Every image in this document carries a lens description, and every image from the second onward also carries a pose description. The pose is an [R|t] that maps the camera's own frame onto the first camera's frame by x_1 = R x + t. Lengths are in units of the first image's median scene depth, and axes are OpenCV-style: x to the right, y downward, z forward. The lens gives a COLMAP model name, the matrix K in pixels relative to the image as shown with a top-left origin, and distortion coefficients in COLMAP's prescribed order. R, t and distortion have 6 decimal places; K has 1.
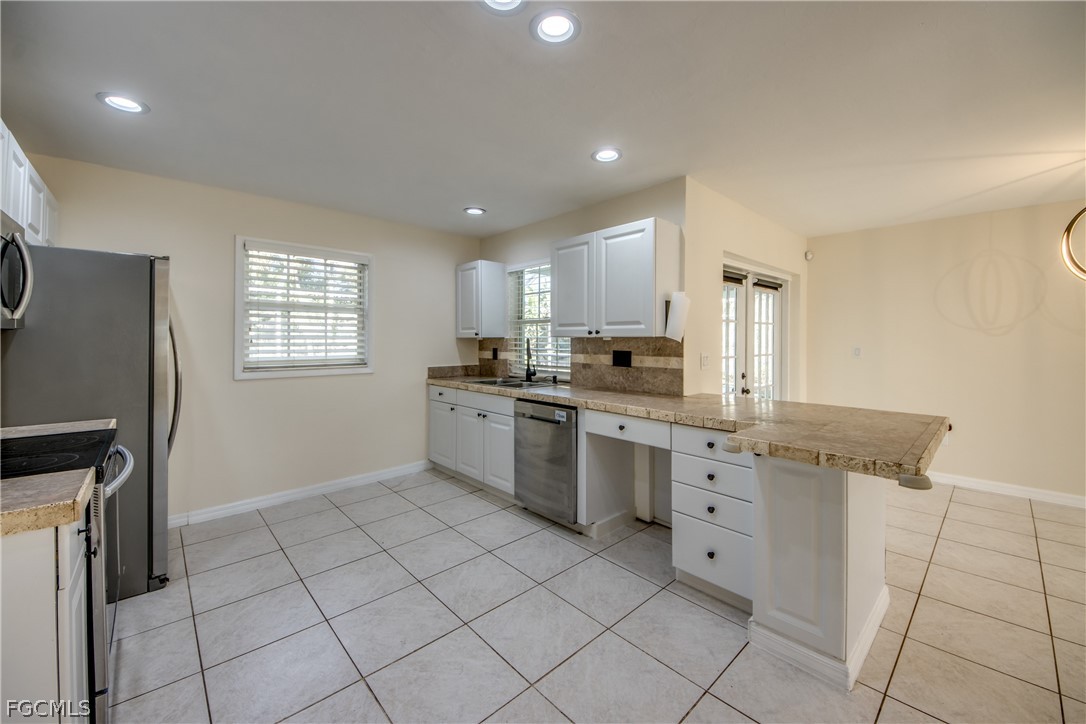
lens RADIAL K [[409.9, 0, 545.9], [0, 409.9, 339.7], [0, 0, 1]] dist [-0.000022, -0.000284]
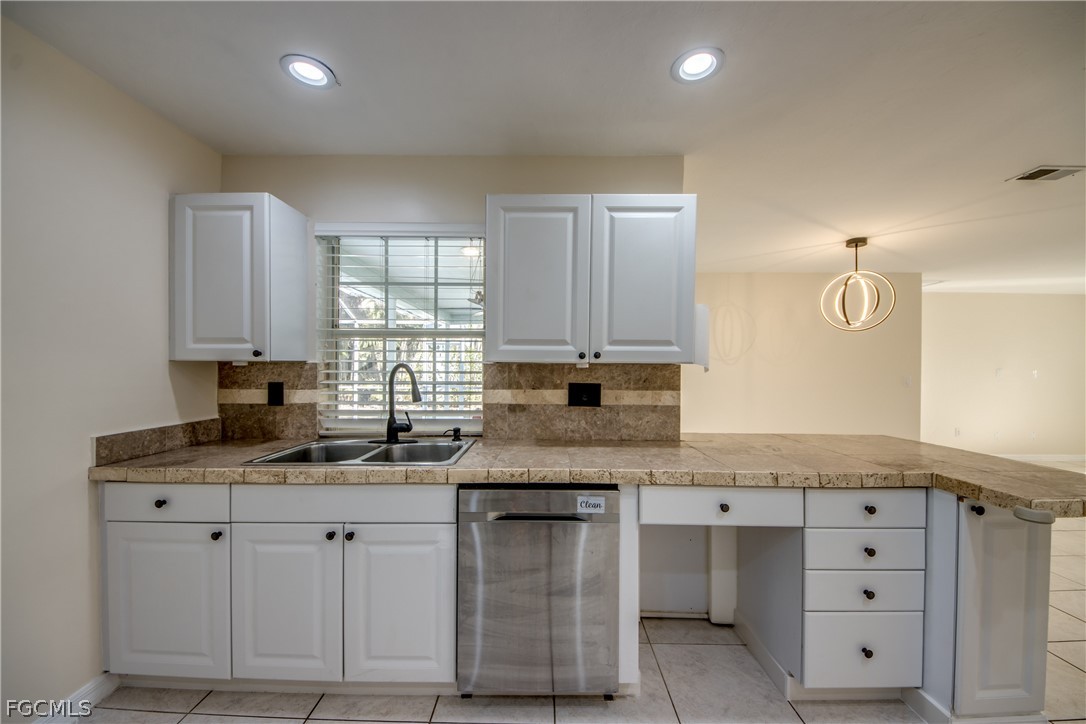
lens RADIAL K [[411.6, 0, 538.4], [0, 411.6, 365.7], [0, 0, 1]] dist [0.047730, -0.030436]
pose [[0.698134, 0.005384, 0.715946, -0.353786], [-0.005729, 0.999982, -0.001934, -0.000448], [-0.715944, -0.002751, 0.698152, 0.561057]]
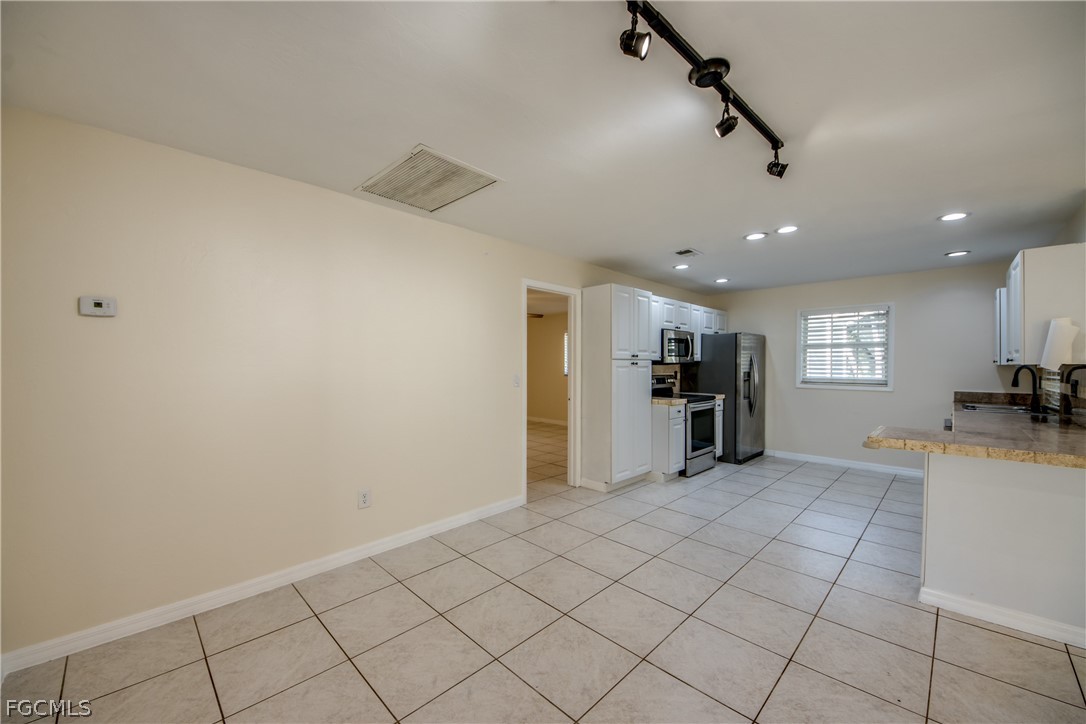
lens RADIAL K [[411.6, 0, 538.4], [0, 411.6, 365.7], [0, 0, 1]] dist [0.047730, -0.030436]
pose [[0.023917, 0.004135, -0.999705, 1.048224], [-0.004445, 0.999982, 0.004029, -0.003322], [0.999704, 0.004348, 0.023935, -0.204630]]
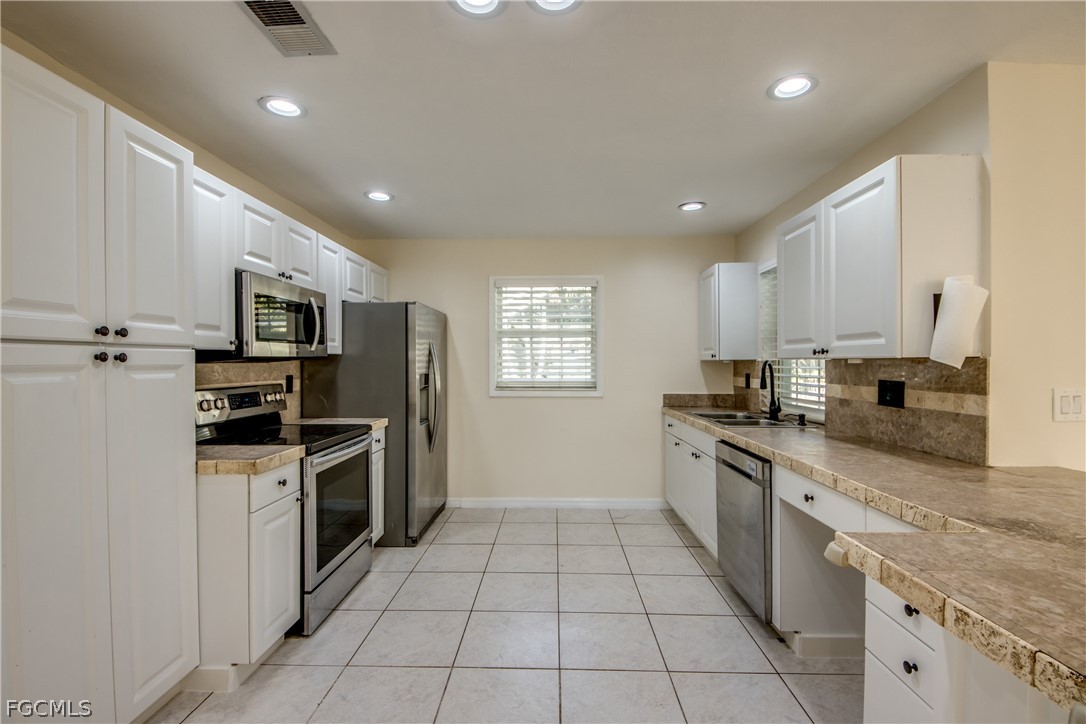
lens RADIAL K [[471.3, 0, 535.4], [0, 471.3, 365.5], [0, 0, 1]] dist [0.002809, -0.012069]
pose [[0.697412, 0.003347, -0.716662, 0.311949], [0.001238, 0.999982, 0.005875, -0.000497], [0.716669, -0.004984, 0.697396, 0.122637]]
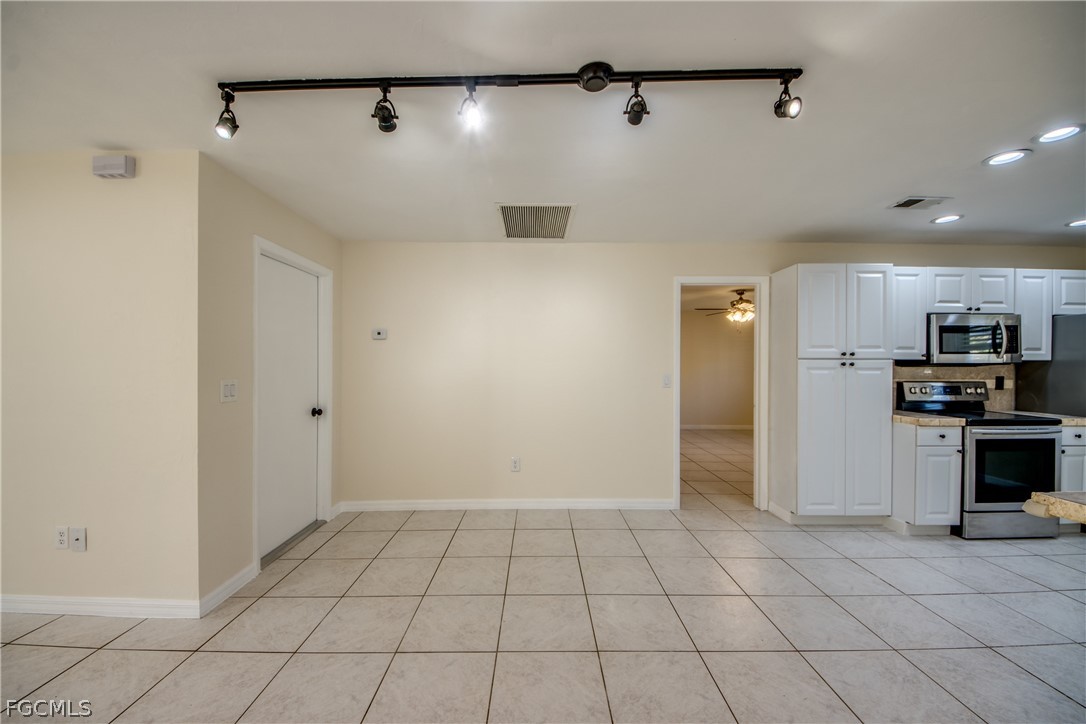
lens RADIAL K [[411.6, 0, 538.4], [0, 411.6, 365.7], [0, 0, 1]] dist [0.047730, -0.030436]
pose [[-0.685447, 0.002459, -0.728119, 0.965715], [-0.004720, 0.999958, 0.007821, -0.007458], [0.728108, 0.008798, -0.685406, 0.297864]]
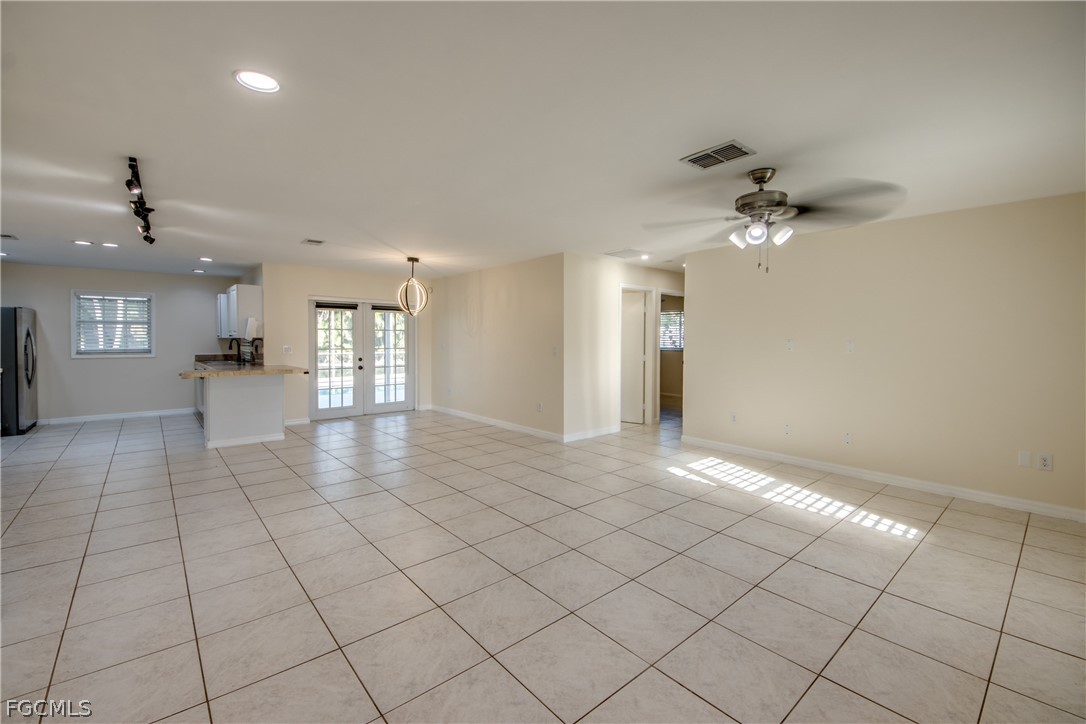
lens RADIAL K [[421.4, 0, 545.1], [0, 421.4, 353.6], [0, 0, 1]] dist [0.000272, -0.012008]
pose [[0.999802, 0.002335, -0.019754, 1.608860], [-0.001704, 0.999489, 0.031912, 0.001999], [0.019819, -0.031872, 0.999295, -1.000315]]
